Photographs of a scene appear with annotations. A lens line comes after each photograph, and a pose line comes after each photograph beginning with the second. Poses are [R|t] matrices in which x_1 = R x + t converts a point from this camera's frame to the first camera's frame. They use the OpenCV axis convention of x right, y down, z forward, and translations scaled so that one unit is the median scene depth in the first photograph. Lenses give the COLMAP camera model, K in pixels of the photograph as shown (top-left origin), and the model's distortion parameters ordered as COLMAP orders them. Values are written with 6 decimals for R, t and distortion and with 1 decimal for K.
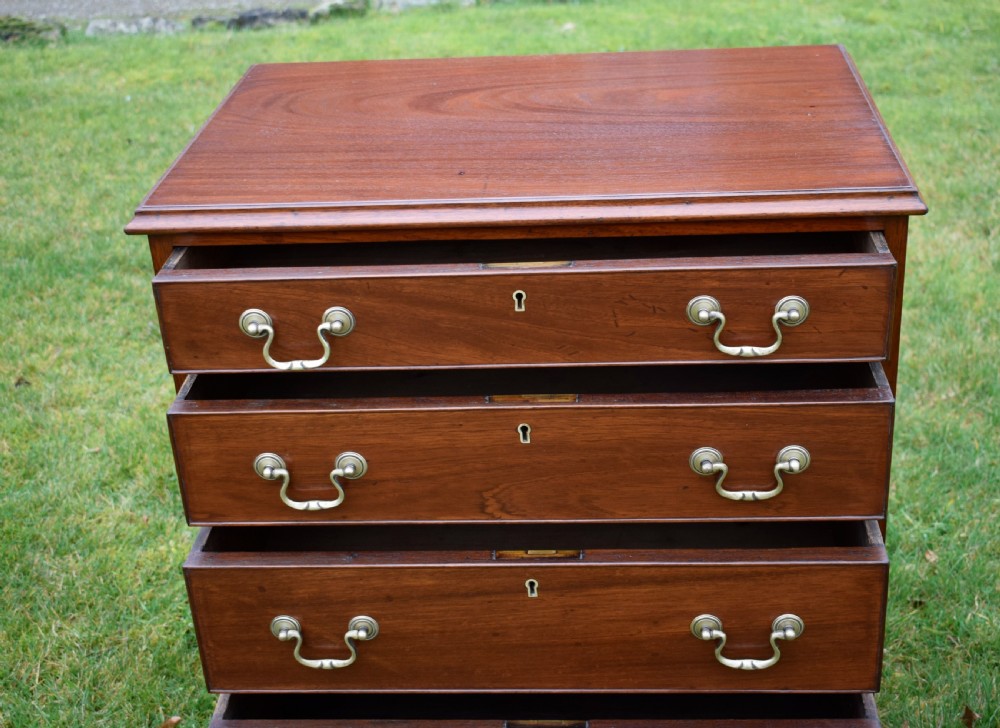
lens RADIAL K [[1404.1, 0, 516.7], [0, 1404.1, 307.6], [0, 0, 1]] dist [-0.018798, 0.000000]
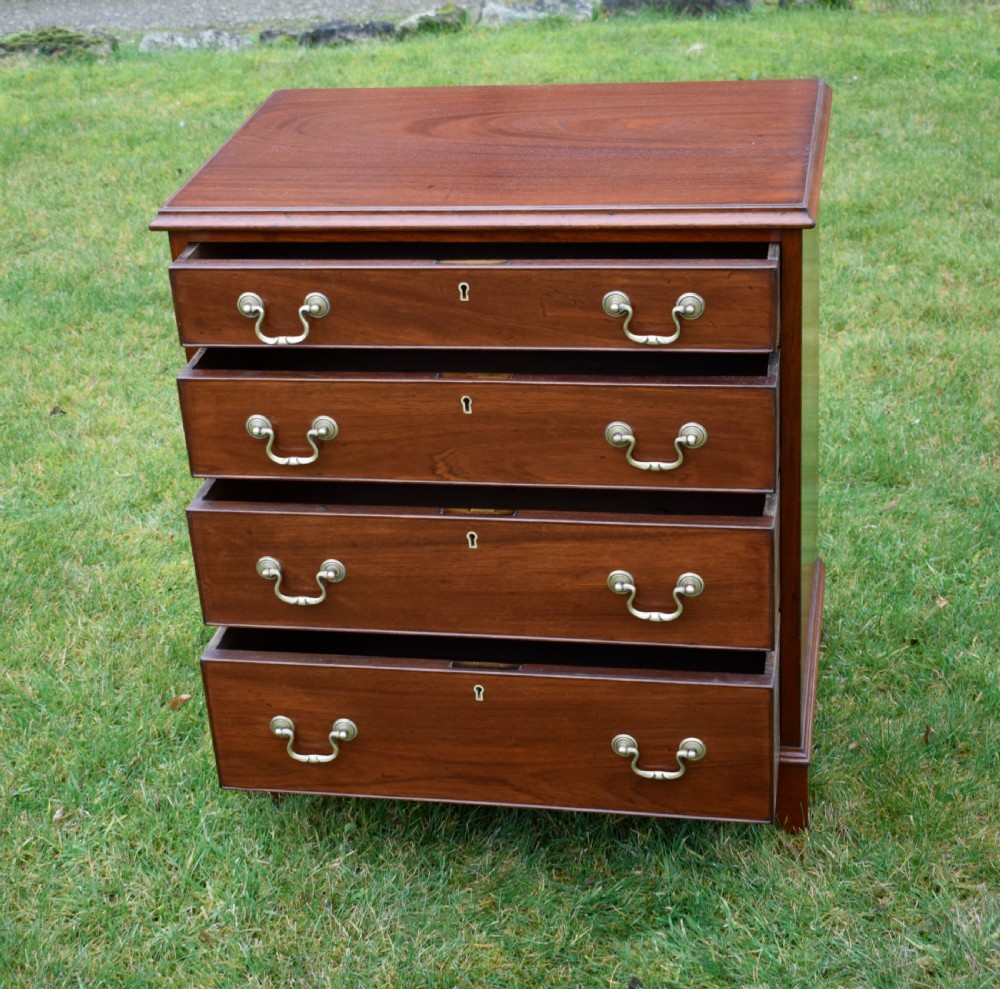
lens RADIAL K [[1985.2, 0, 430.2], [0, 1985.2, 485.7], [0, 0, 1]] dist [-0.025695, 0.000000]
pose [[0.987824, 0.044600, -0.149044, 0.216491], [-0.040689, 0.998745, 0.029187, 0.104273], [0.150158, -0.022767, 0.988400, -0.635088]]
